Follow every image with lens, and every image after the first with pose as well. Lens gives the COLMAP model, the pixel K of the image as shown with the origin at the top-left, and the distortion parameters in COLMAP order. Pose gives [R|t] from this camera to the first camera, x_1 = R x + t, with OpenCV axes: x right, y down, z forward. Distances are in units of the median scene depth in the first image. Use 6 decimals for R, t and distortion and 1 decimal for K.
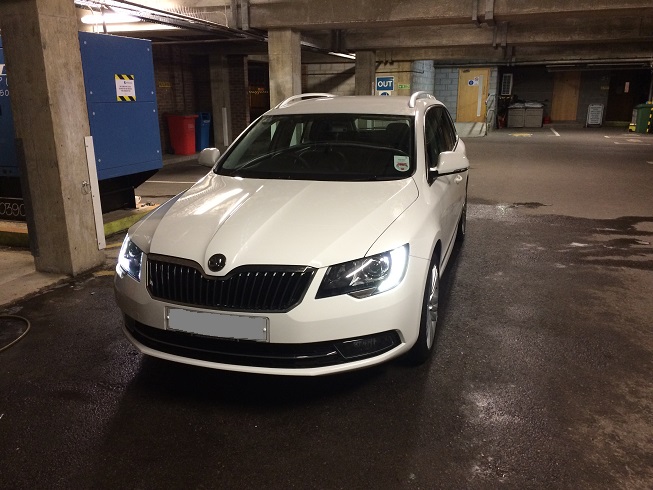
lens RADIAL K [[581.0, 0, 326.1], [0, 581.0, 245.1], [0, 0, 1]] dist [0.047805, -0.006161]
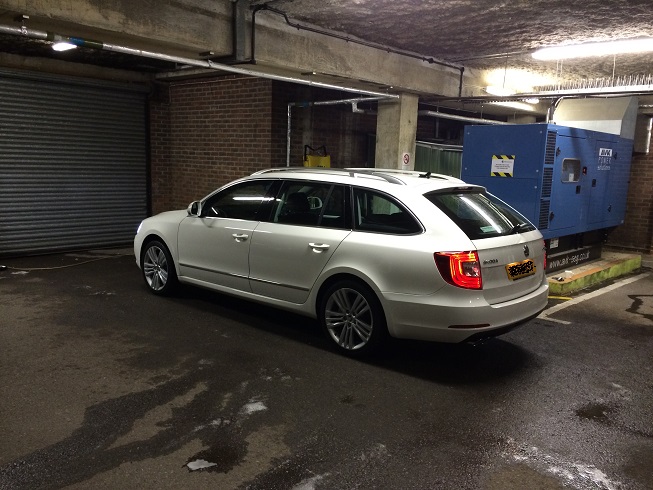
lens RADIAL K [[581.0, 0, 325.9], [0, 581.0, 246.4], [0, 0, 1]] dist [0.047805, -0.006161]
pose [[-0.439973, 0.124912, -0.889281, 1.011012], [-0.255946, 0.931762, 0.257509, -0.371497], [0.860764, 0.340904, -0.377980, 1.347335]]
